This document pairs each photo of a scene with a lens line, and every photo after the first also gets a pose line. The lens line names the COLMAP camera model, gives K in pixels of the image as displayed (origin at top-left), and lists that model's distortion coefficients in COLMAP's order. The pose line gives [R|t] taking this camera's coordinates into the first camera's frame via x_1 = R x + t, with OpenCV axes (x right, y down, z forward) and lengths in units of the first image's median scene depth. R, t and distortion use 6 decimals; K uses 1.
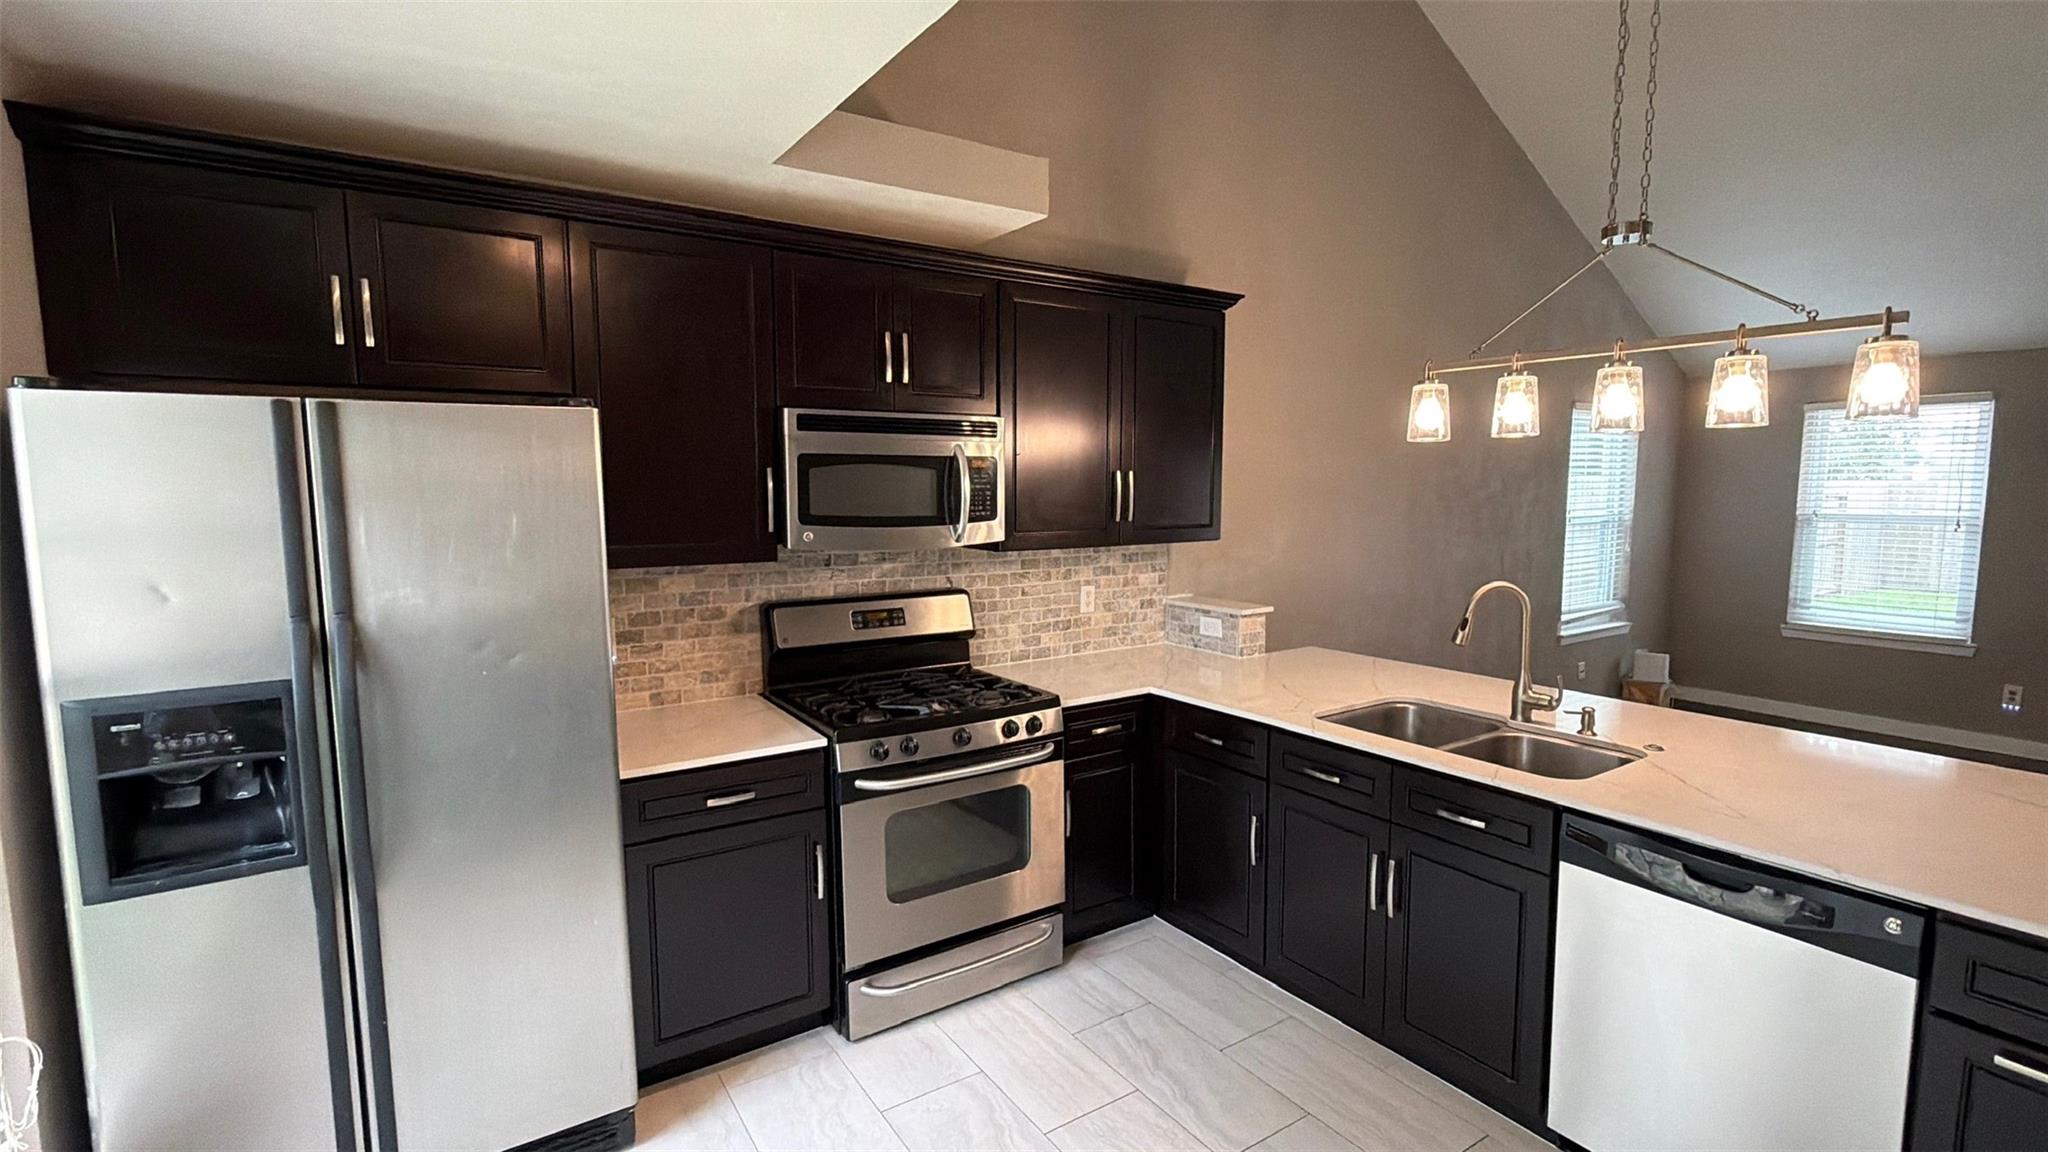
lens RADIAL K [[918.9, 0, 1022.1], [0, 918.9, 577.3], [0, 0, 1]] dist [-0.000310, -0.000459]
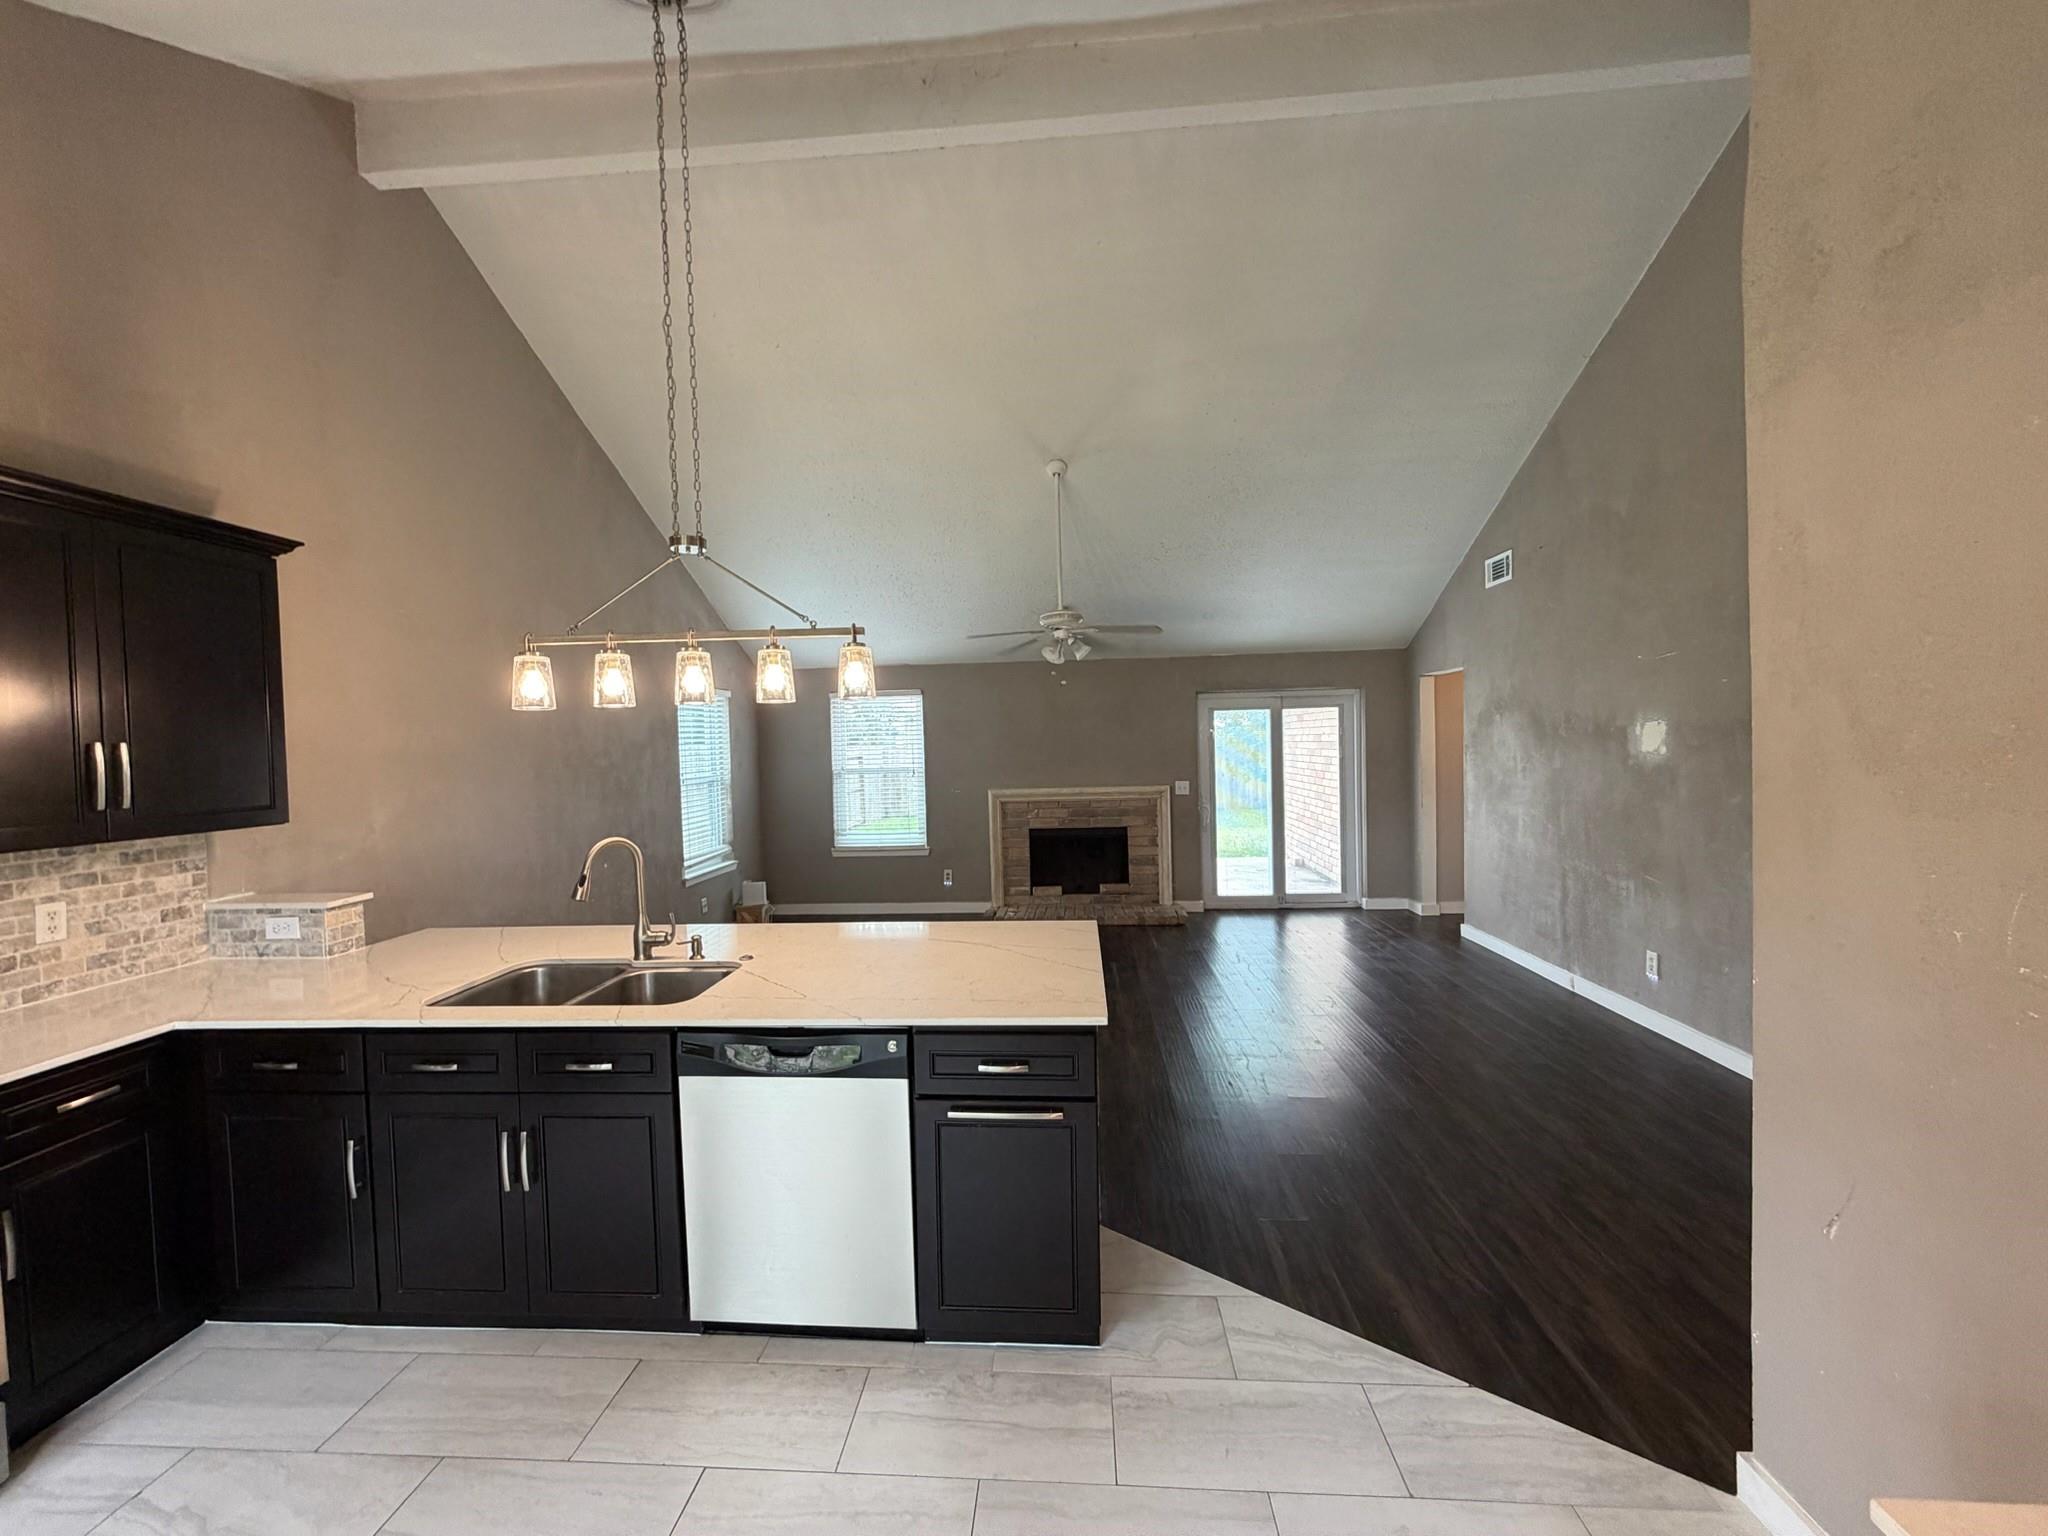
lens RADIAL K [[815.6, 0, 1017.8], [0, 815.6, 768.5], [0, 0, 1]] dist [-0.000847, 0.000522]
pose [[0.609677, -0.035774, 0.791843, 0.034846], [0.104159, 0.993934, -0.035293, 0.006002], [-0.785777, 0.103995, 0.609705, 0.011256]]
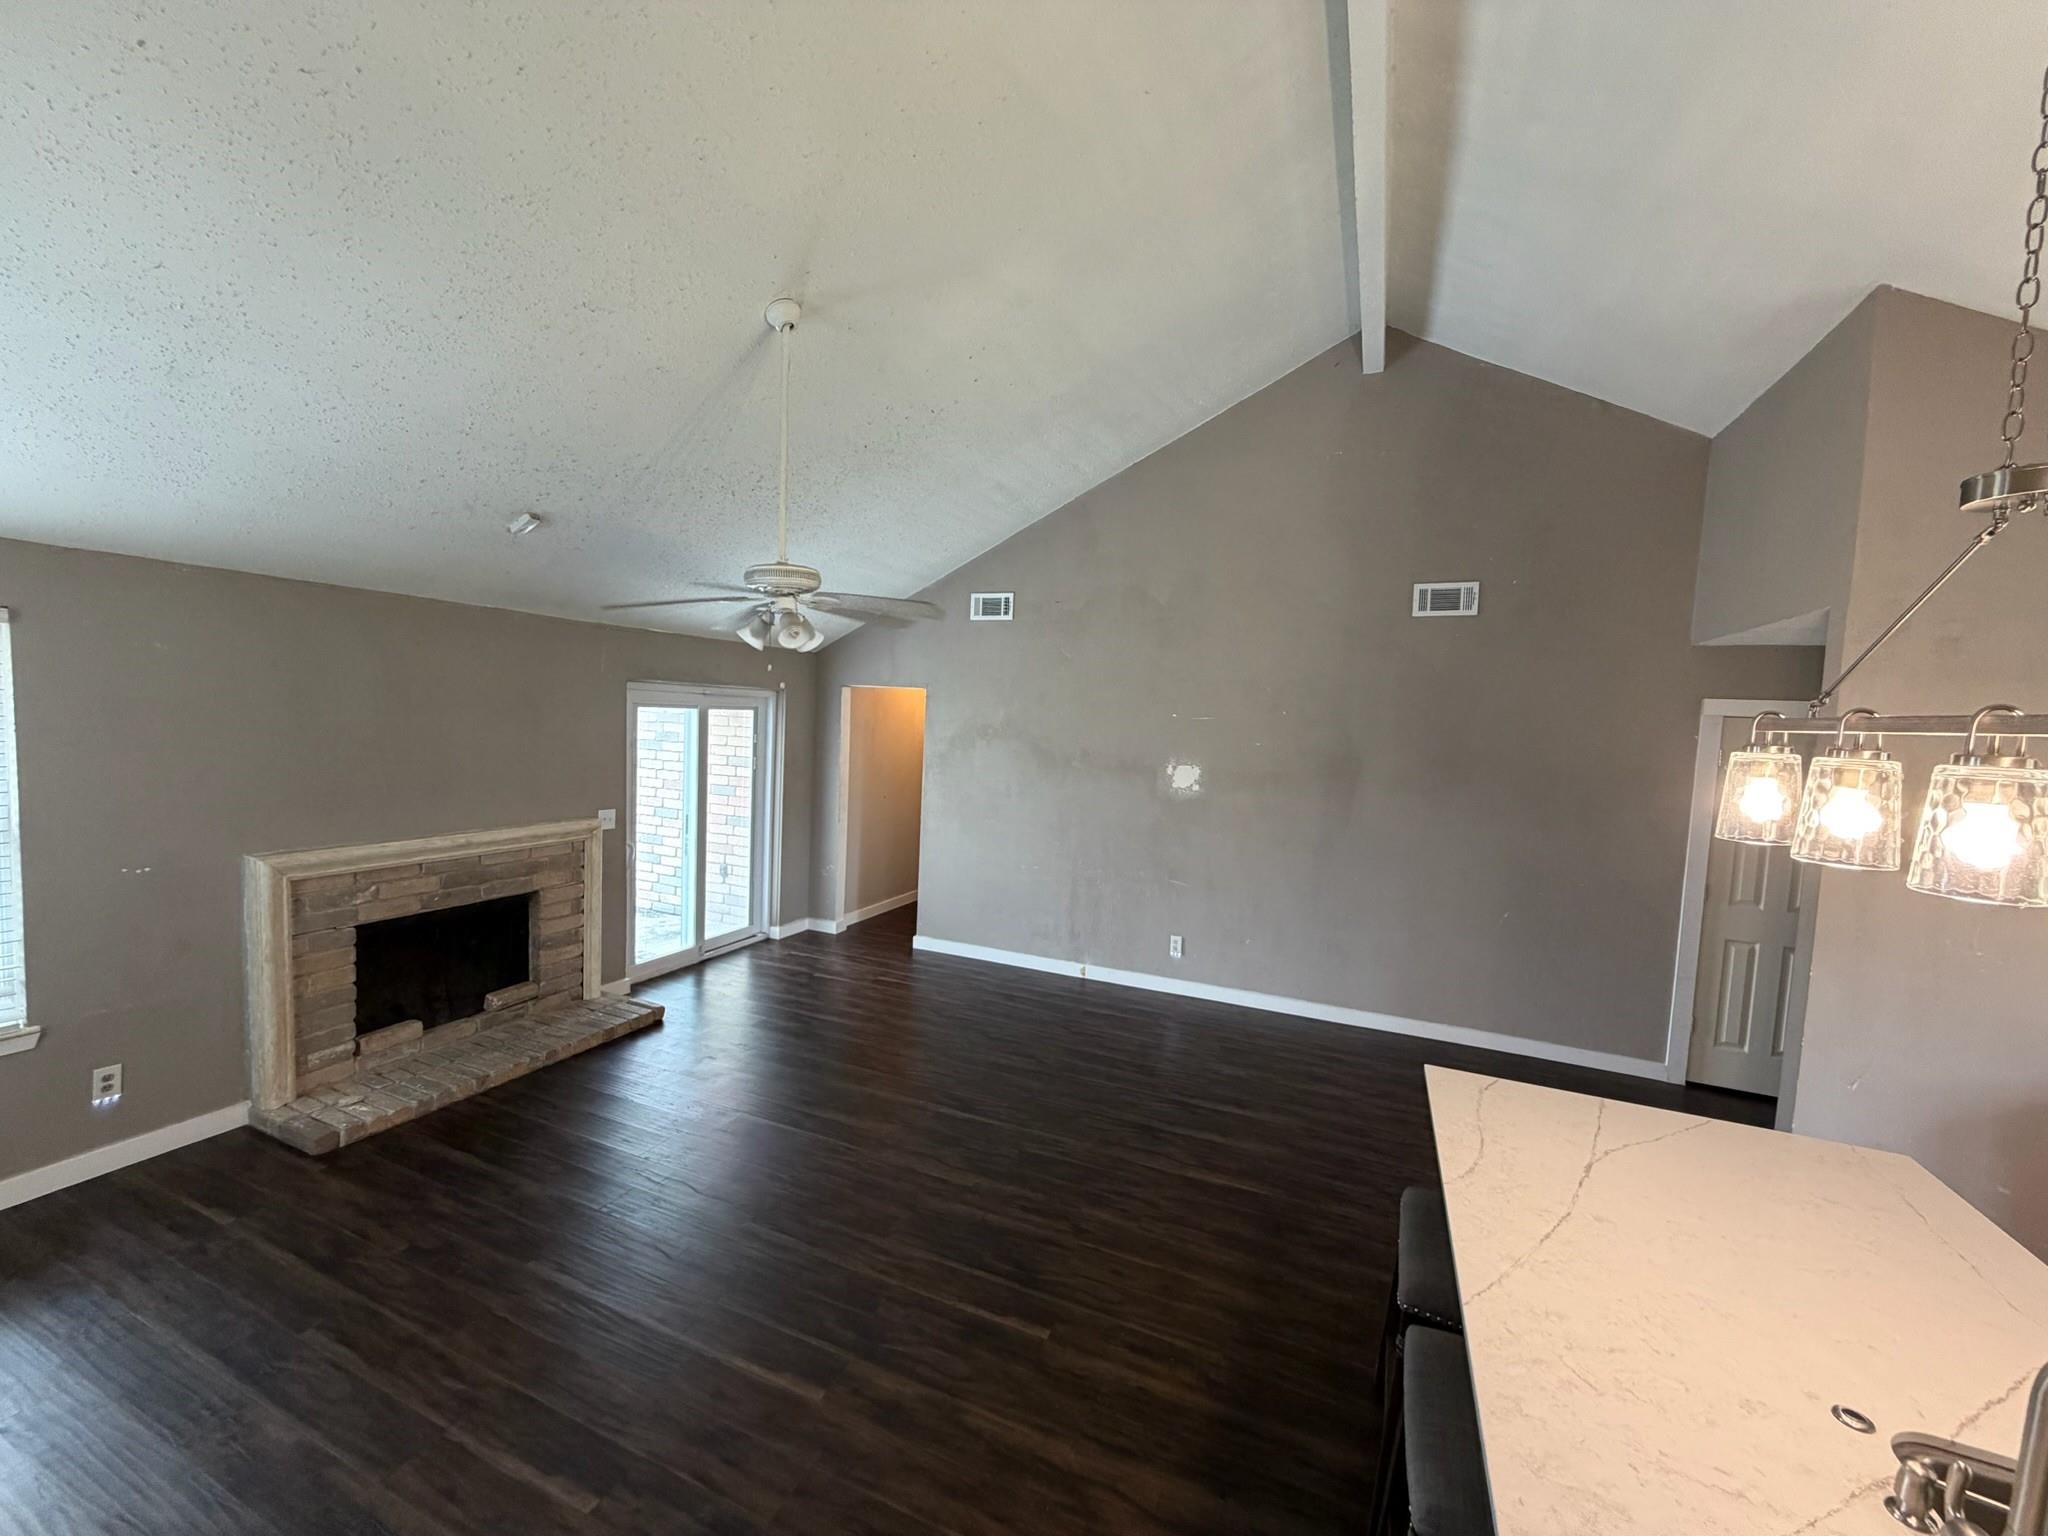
lens RADIAL K [[815.6, 0, 1019.4], [0, 815.6, 772.2], [0, 0, 1]] dist [-0.000847, 0.000522]
pose [[-0.546637, -0.081280, 0.833416, 0.404465], [0.039886, 0.991621, 0.122870, -0.210640], [-0.836419, 0.100407, -0.538814, 1.168253]]
